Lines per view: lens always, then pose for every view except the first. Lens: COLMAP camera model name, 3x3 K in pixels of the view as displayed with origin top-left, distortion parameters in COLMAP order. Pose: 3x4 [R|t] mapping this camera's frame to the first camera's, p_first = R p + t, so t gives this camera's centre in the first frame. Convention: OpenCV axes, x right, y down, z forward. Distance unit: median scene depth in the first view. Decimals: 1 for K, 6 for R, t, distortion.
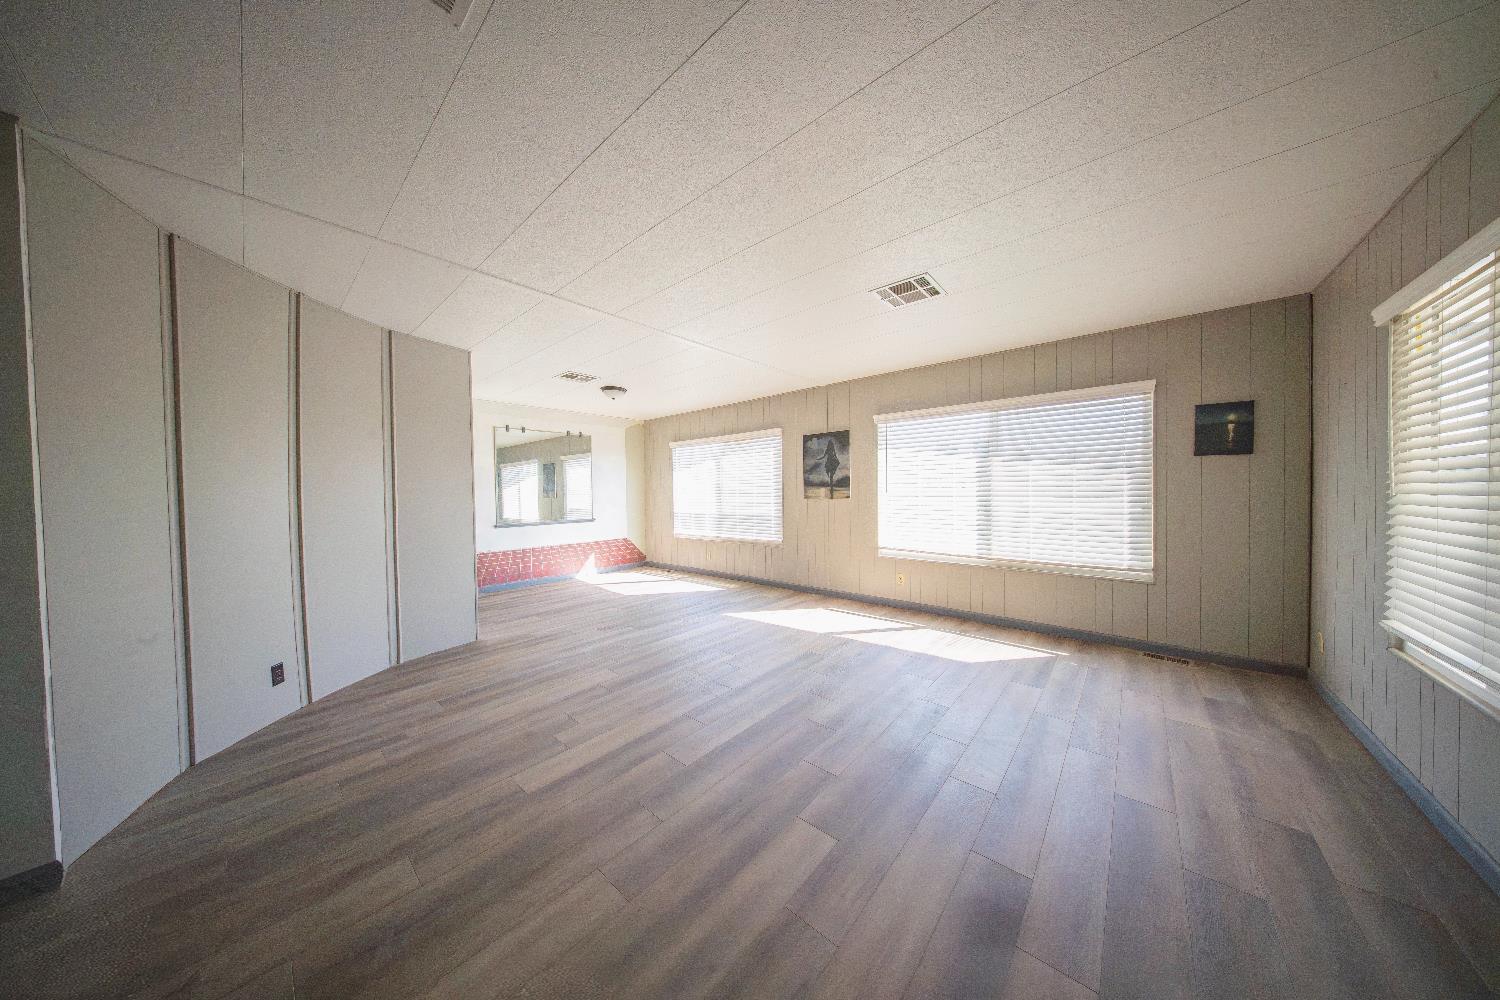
lens RADIAL K [[439.3, 0, 751.8], [0, 439.3, 497.5], [0, 0, 1]] dist [0.000383, -0.000024]
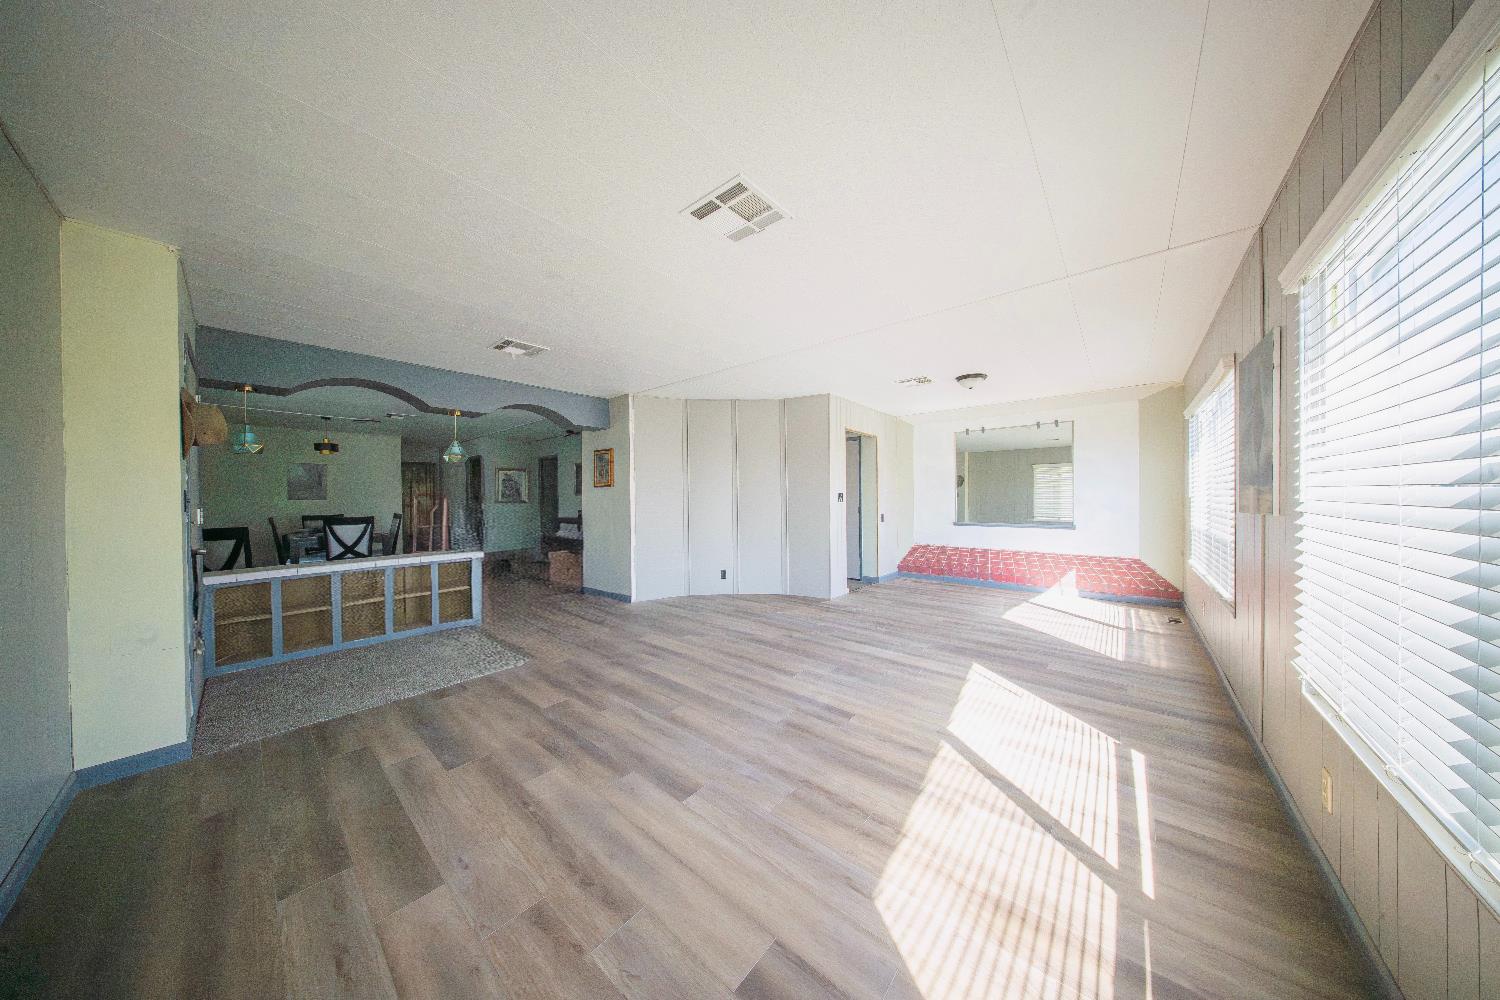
lens RADIAL K [[439.3, 0, 751.9], [0, 439.3, 497.6], [0, 0, 1]] dist [0.000383, -0.000024]
pose [[0.011650, 0.017404, -0.999781, 0.839827], [-0.007637, 0.999821, 0.017315, -0.023891], [0.999903, 0.007434, 0.011780, 0.797064]]
